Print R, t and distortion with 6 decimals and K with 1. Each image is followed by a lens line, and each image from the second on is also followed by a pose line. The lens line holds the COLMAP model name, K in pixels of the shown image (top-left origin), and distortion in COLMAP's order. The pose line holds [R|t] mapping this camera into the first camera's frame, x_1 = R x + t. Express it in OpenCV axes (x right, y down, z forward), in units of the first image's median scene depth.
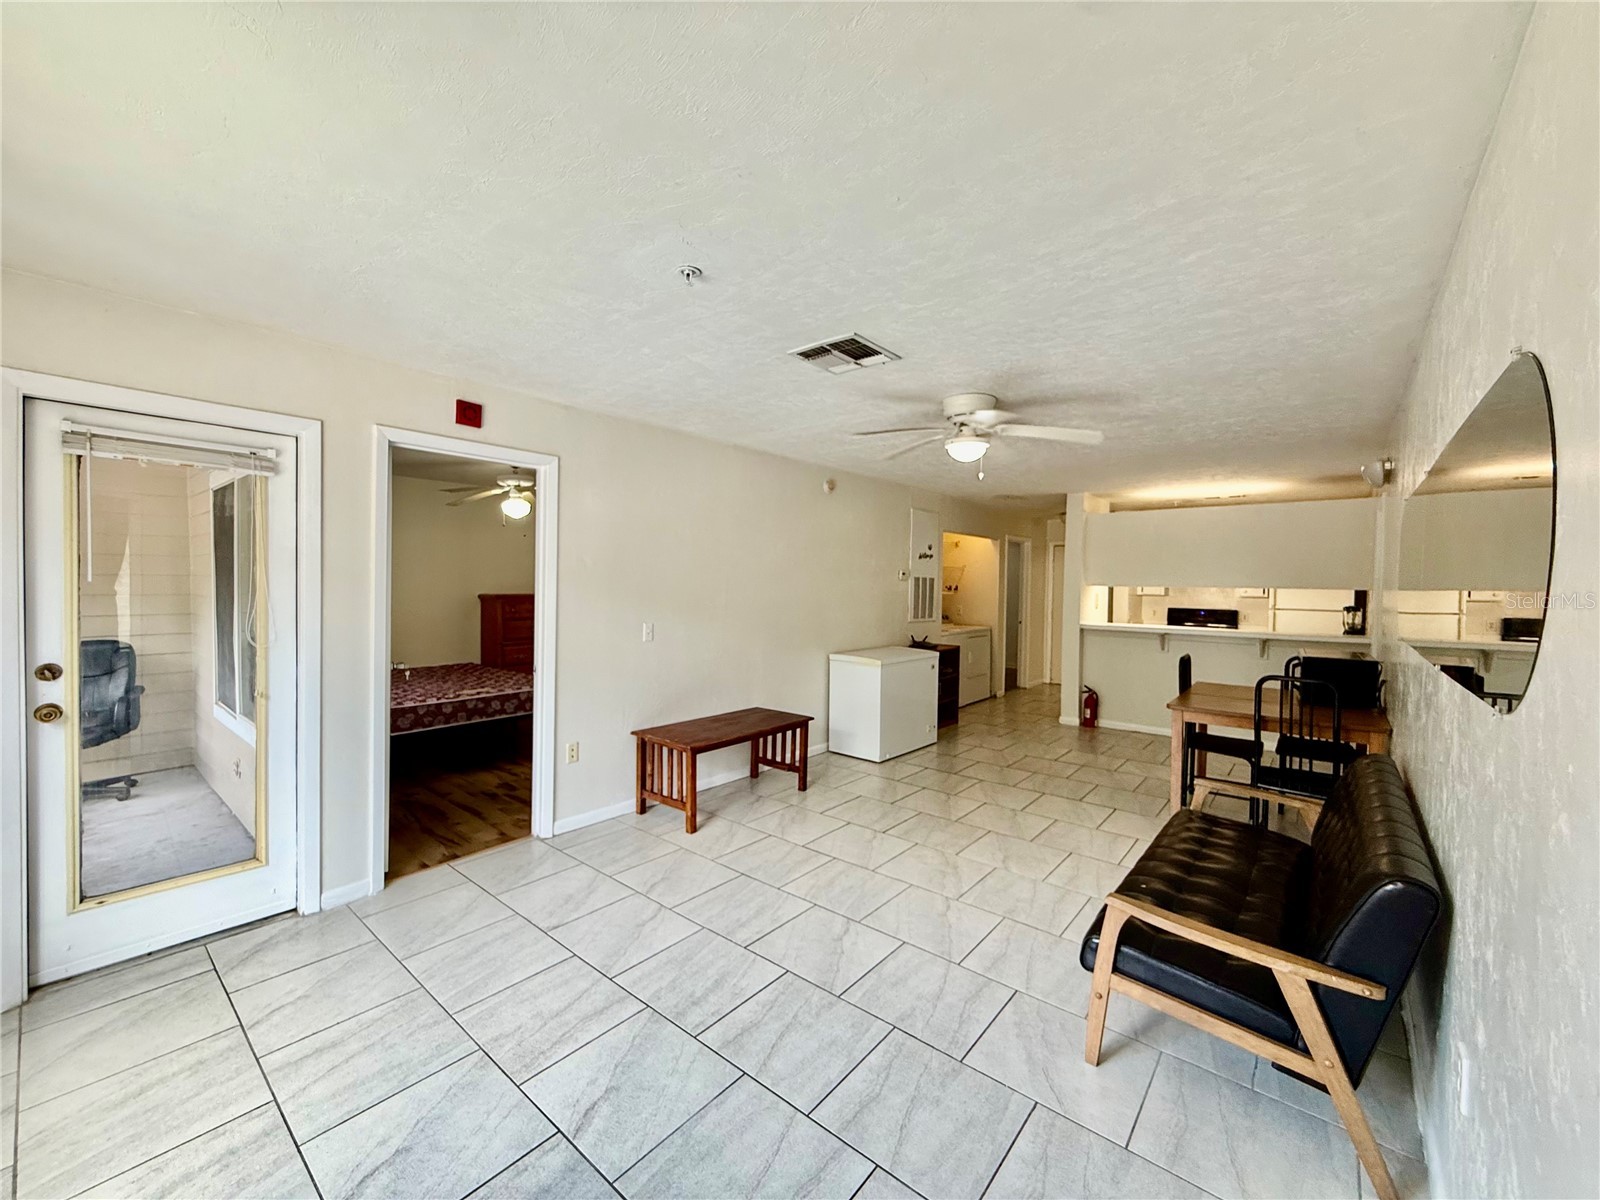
lens RADIAL K [[643.8, 0, 795.0], [0, 643.8, 598.7], [0, 0, 1]] dist [-0.003509, -0.000562]
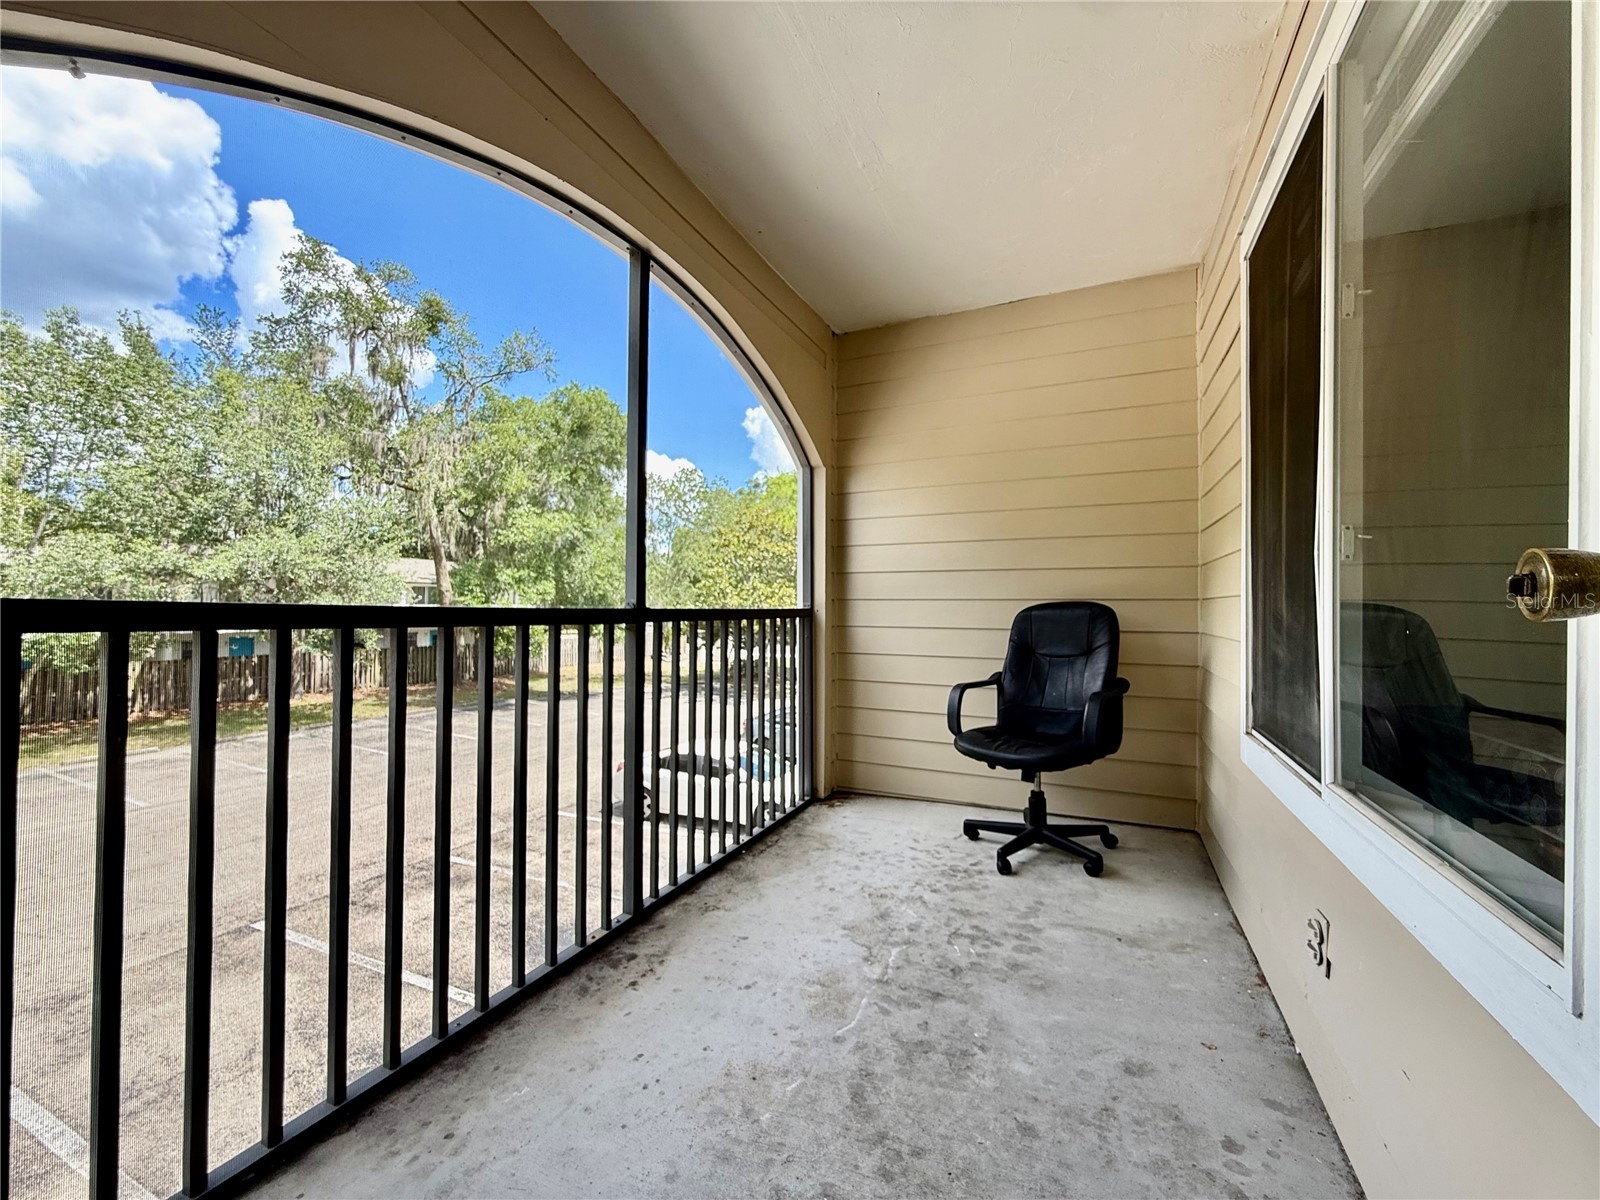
lens RADIAL K [[643.8, 0, 795.0], [0, 643.8, 598.7], [0, 0, 1]] dist [-0.003509, -0.000562]
pose [[0.261092, -0.015773, -0.965185, -0.543271], [-0.031151, 0.999208, -0.024756, 0.088616], [0.964811, 0.036531, 0.260393, 0.566944]]
